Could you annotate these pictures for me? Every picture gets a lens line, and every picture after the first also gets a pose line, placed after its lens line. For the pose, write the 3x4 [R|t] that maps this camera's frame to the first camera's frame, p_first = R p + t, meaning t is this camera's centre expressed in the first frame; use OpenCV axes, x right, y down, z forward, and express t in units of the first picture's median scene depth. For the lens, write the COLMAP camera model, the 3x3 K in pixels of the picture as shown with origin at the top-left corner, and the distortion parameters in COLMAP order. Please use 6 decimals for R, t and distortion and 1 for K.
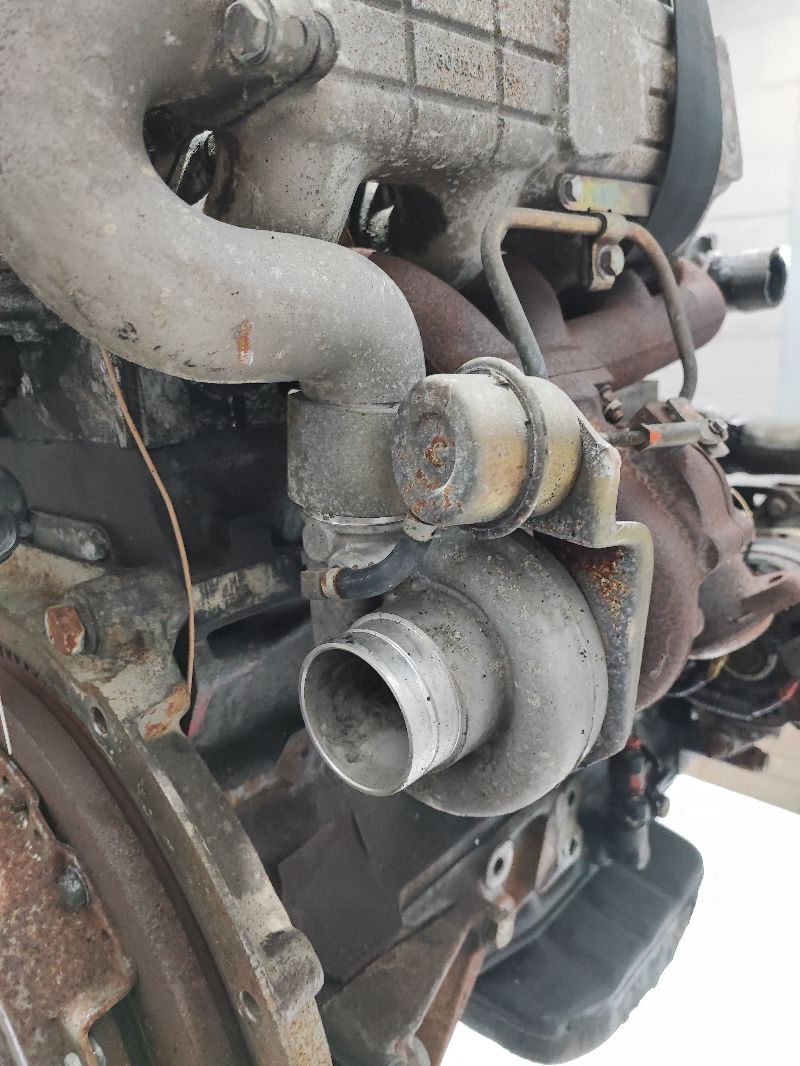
lens RADIAL K [[786.2, 0, 408.1], [0, 786.2, 535.5], [0, 0, 1]] dist [-0.003223, -0.008927]
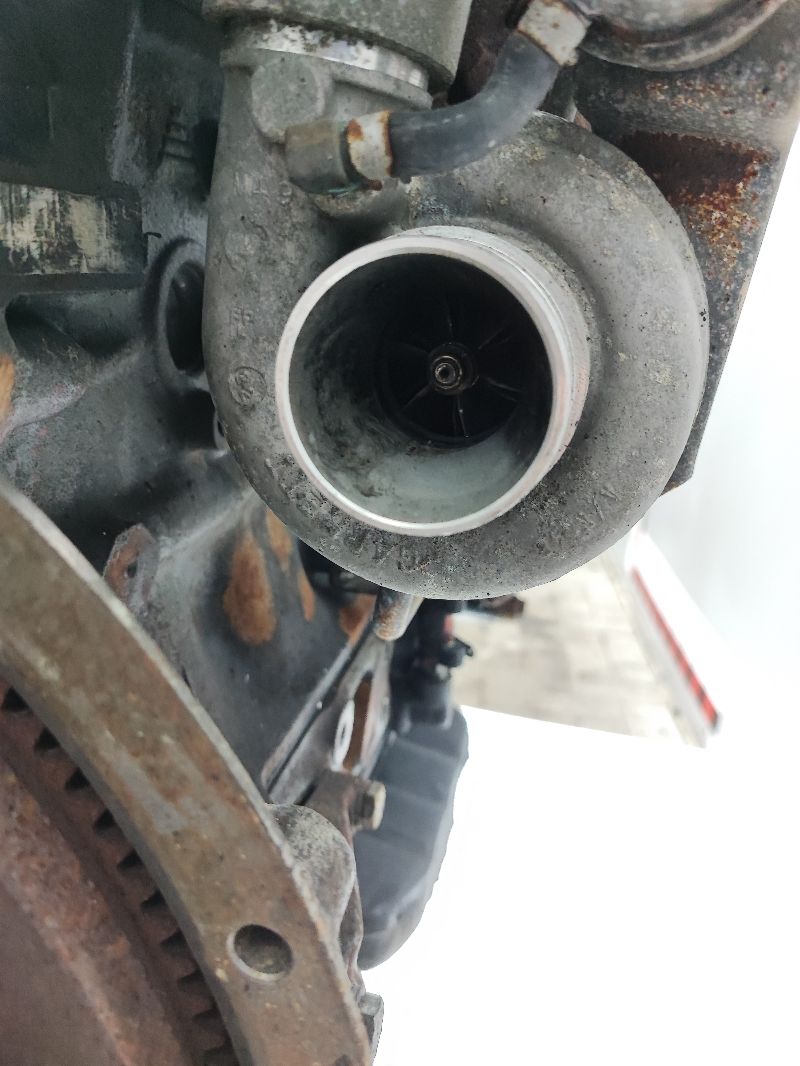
lens RADIAL K [[786.2, 0, 396.9], [0, 786.2, 537.5], [0, 0, 1]] dist [-0.003223, -0.008927]
pose [[0.865183, -0.037059, 0.500086, -0.330743], [0.005371, 0.997893, 0.064658, 0.274008], [-0.501428, -0.053255, 0.863559, 0.483448]]
